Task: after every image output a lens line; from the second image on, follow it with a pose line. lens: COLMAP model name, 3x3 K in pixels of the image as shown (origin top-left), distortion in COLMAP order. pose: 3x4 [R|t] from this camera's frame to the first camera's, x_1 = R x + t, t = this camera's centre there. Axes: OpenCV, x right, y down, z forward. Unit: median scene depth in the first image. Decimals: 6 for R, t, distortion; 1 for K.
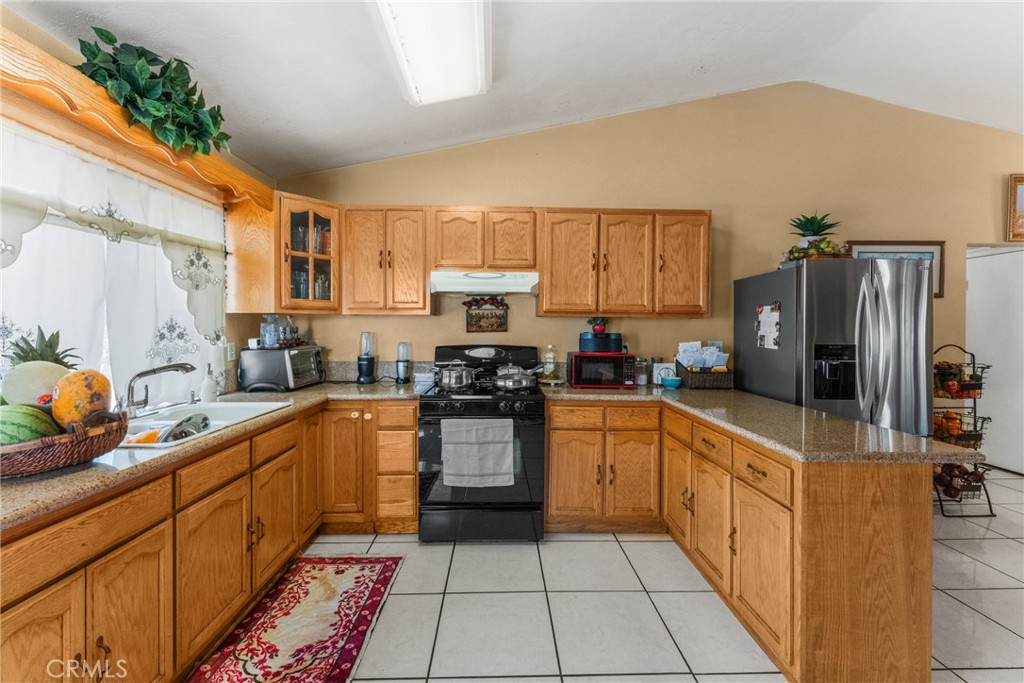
lens RADIAL K [[419.0, 0, 511.3], [0, 419.0, 323.7], [0, 0, 1]] dist [-0.000652, -0.000331]
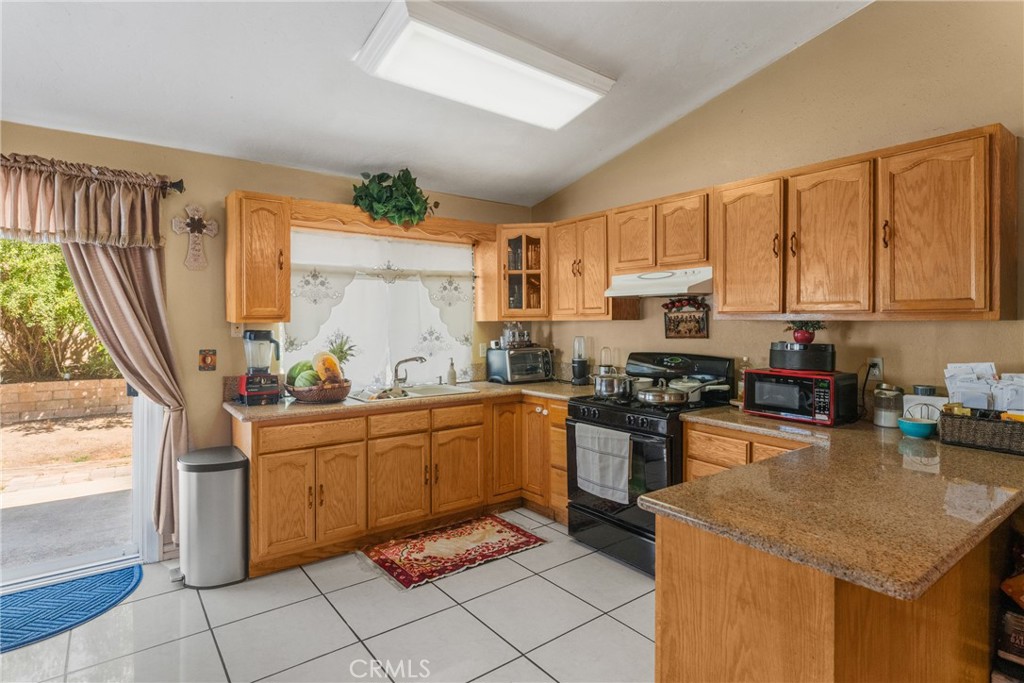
lens RADIAL K [[527.3, 0, 512.0], [0, 527.3, 311.0], [0, 0, 1]] dist [0.002165, 0.000384]
pose [[0.589754, -0.023493, -0.807241, 0.754046], [0.012452, 0.999722, -0.019997, -0.023262], [0.807487, 0.001742, 0.589883, 0.092301]]
